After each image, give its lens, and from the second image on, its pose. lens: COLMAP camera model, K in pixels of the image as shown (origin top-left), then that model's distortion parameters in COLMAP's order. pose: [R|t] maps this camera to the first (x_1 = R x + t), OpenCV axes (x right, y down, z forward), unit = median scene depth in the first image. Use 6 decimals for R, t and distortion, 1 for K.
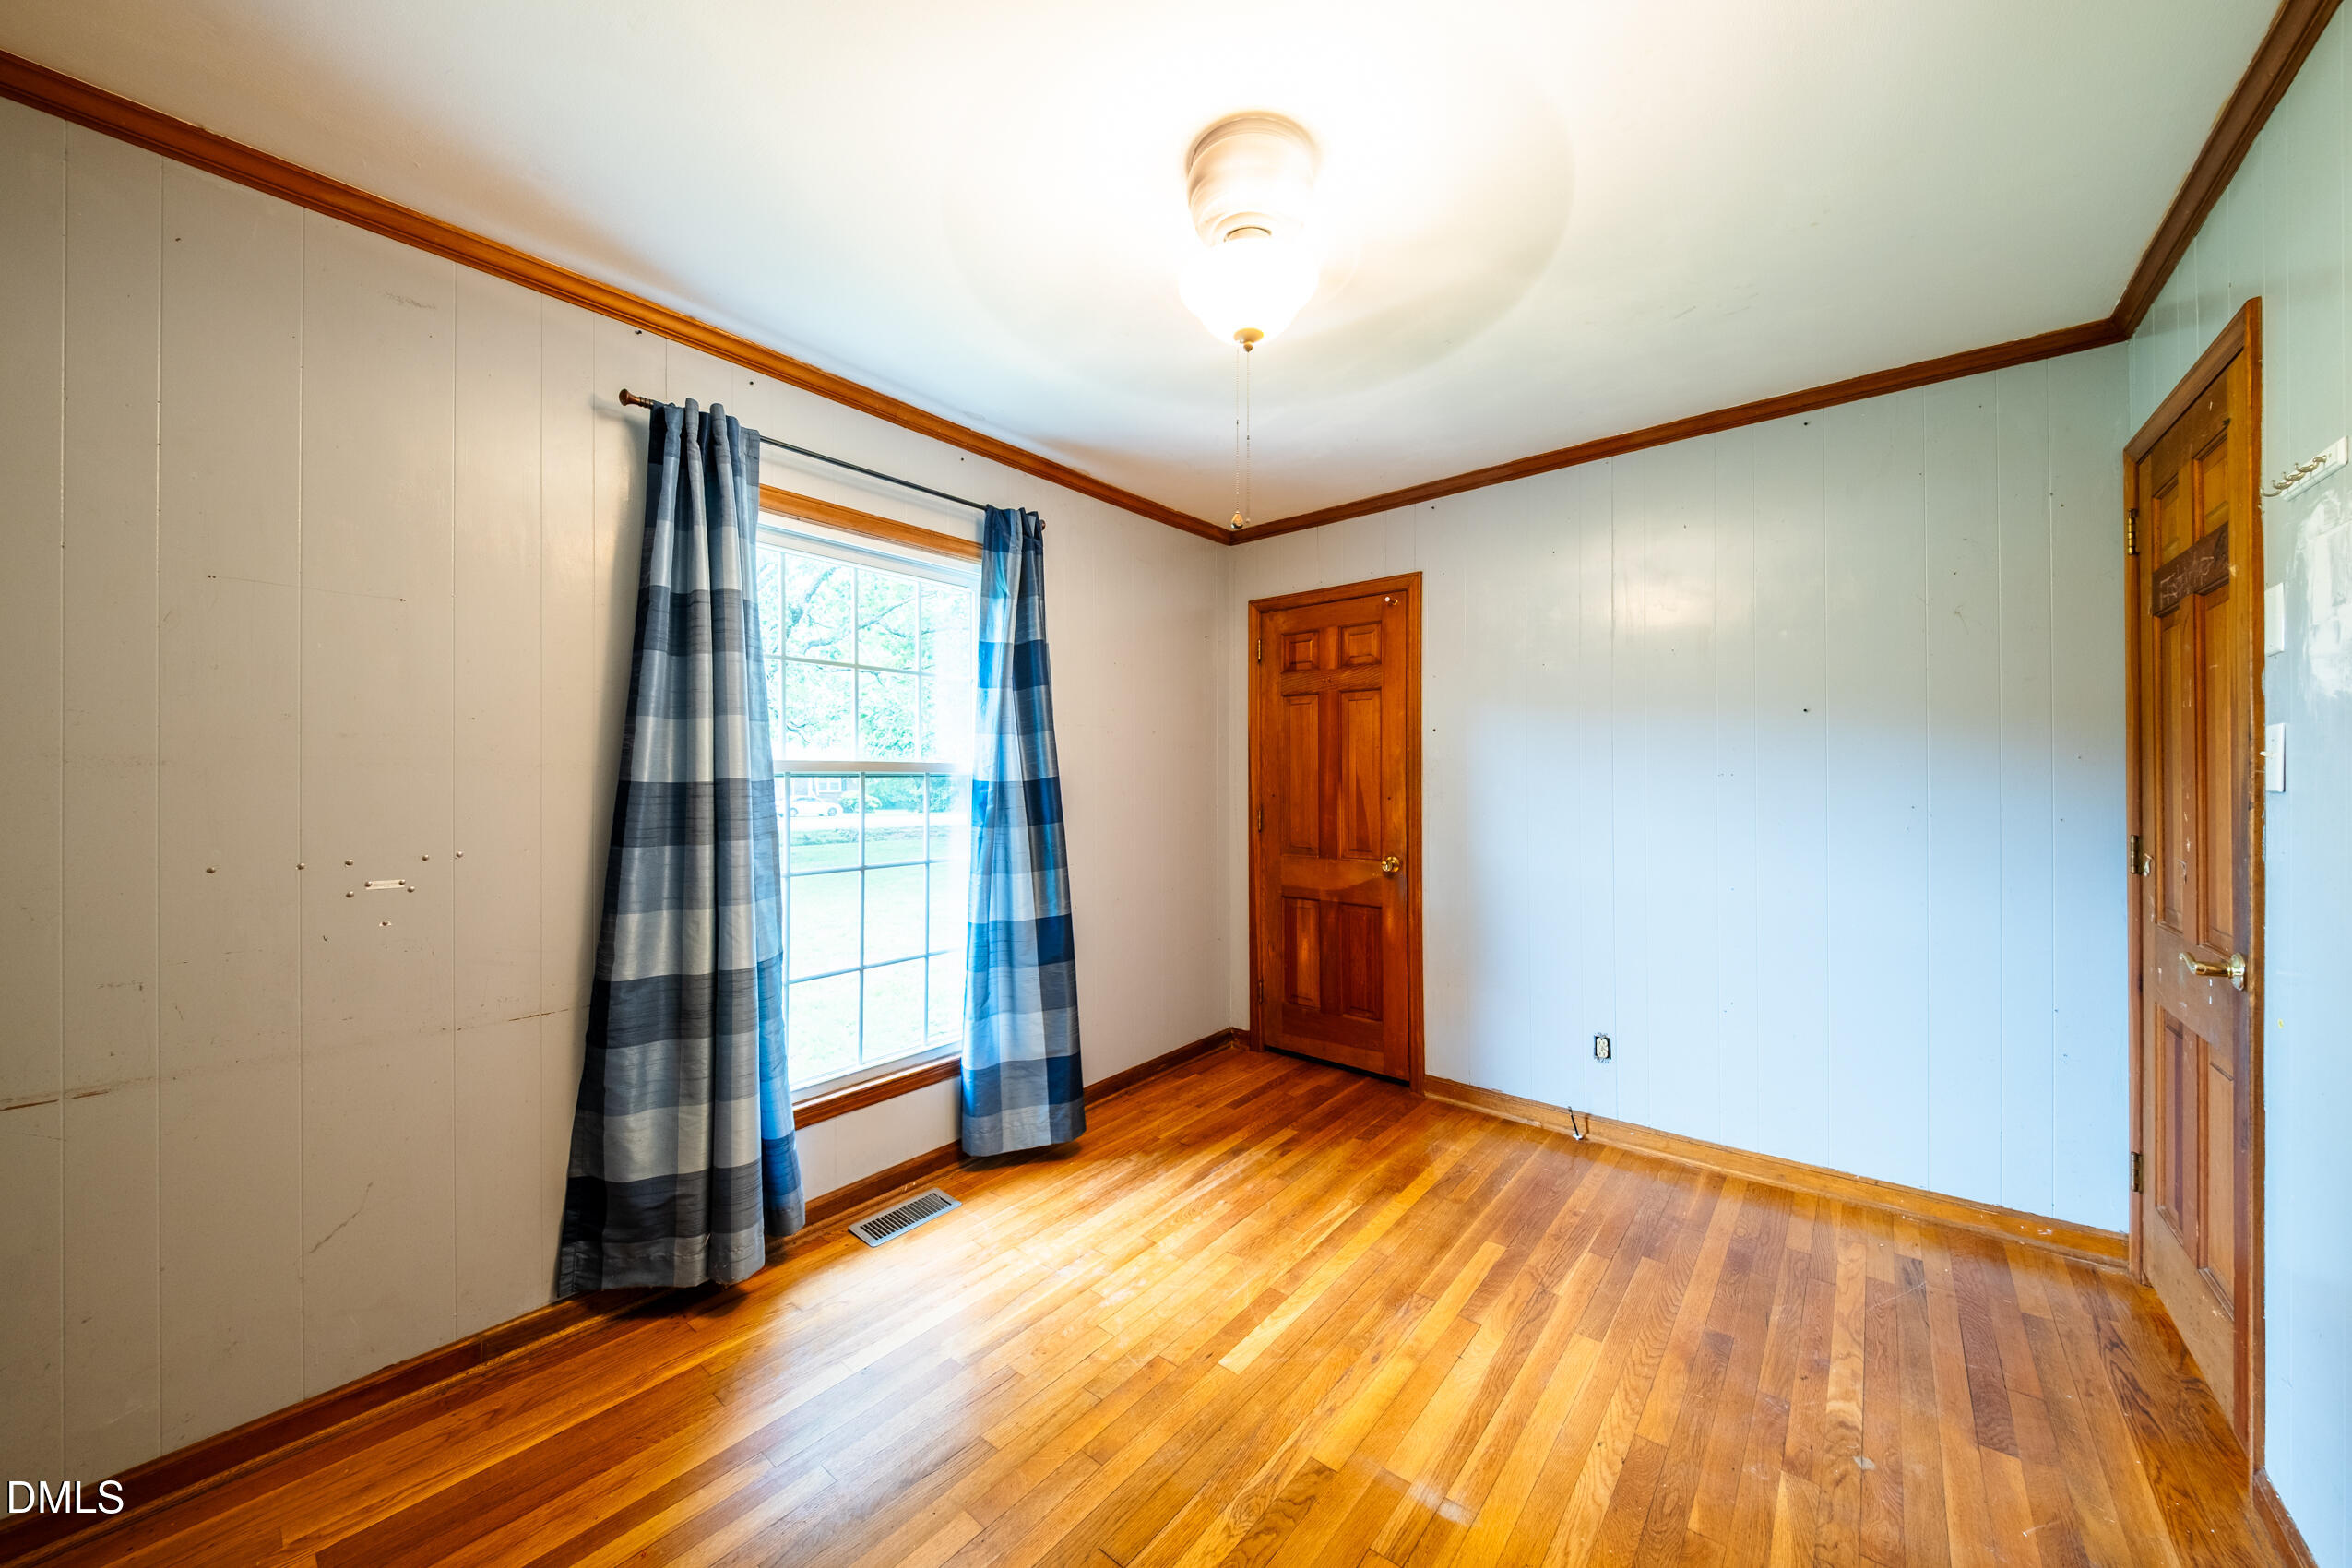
lens RADIAL K [[844.5, 0, 1176.0], [0, 844.5, 784.0], [0, 0, 1]] dist [0.028480, -0.000113]
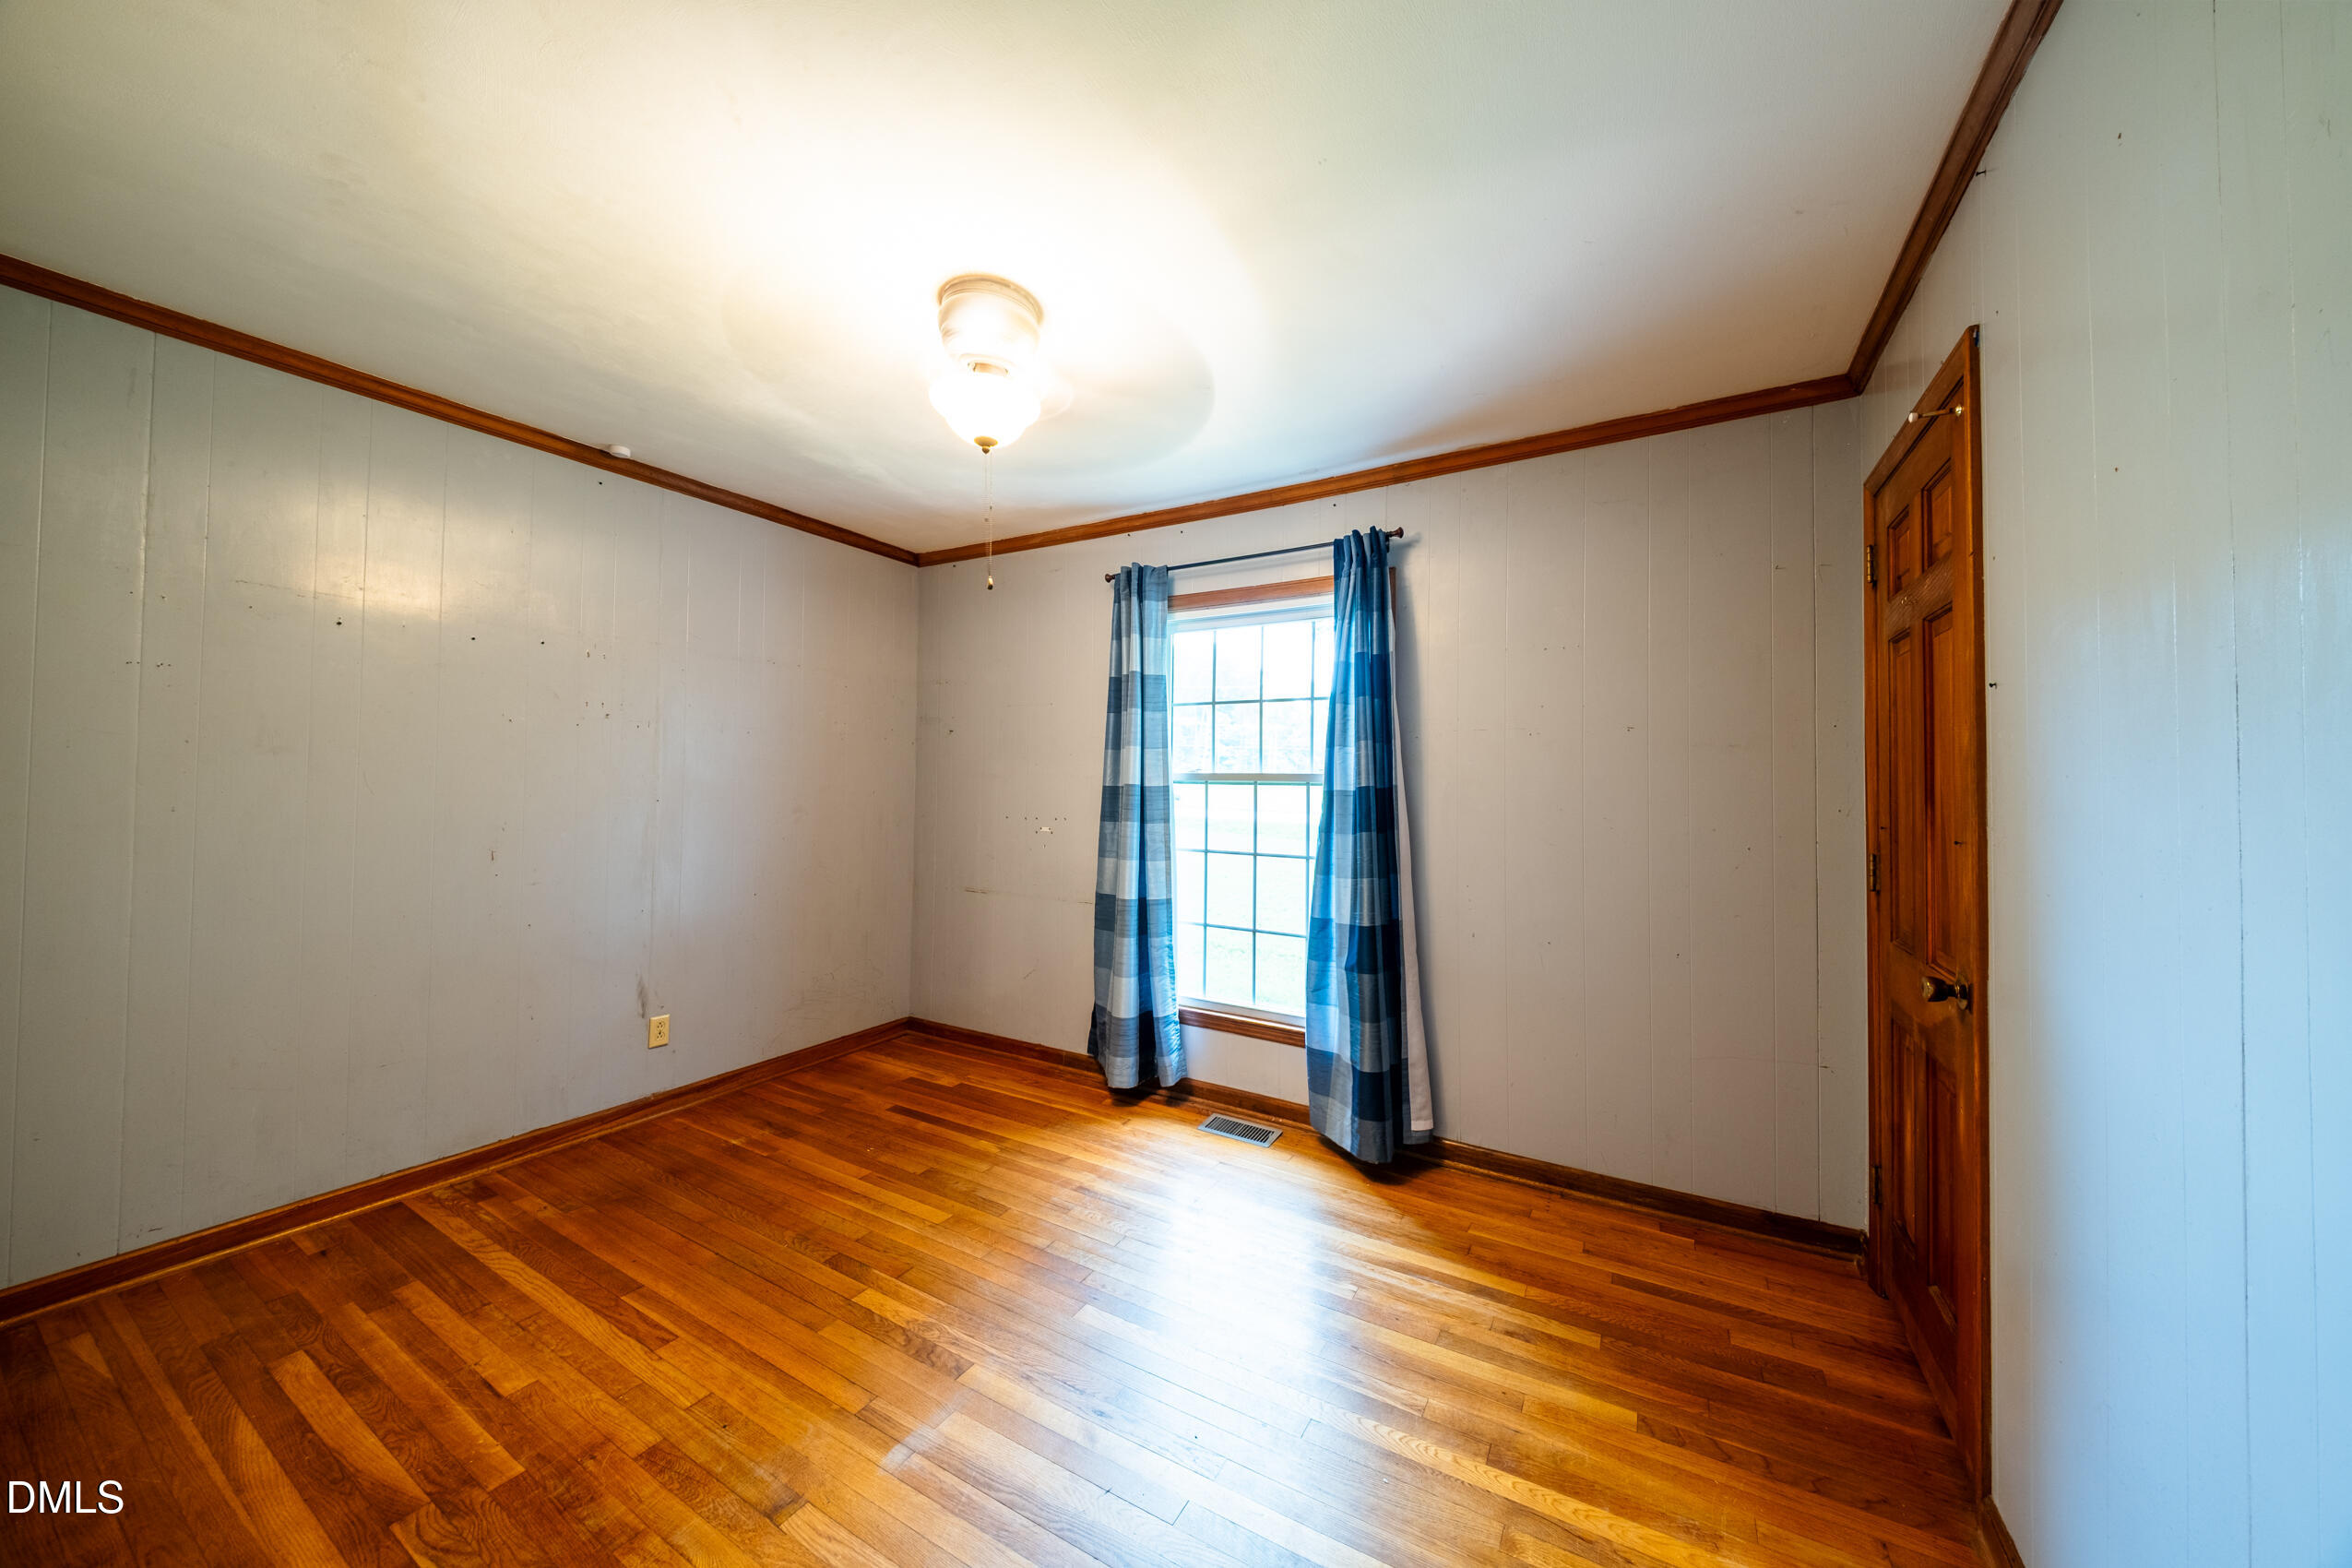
lens RADIAL K [[799.1, 0, 1185.7], [0, 799.1, 768.4], [0, 0, 1]] dist [0.047658, -0.021472]
pose [[0.157655, -0.029324, -0.987059, 0.813881], [-0.030048, 0.998954, -0.034477, 0.012258], [0.987037, 0.035095, 0.156609, 0.677409]]
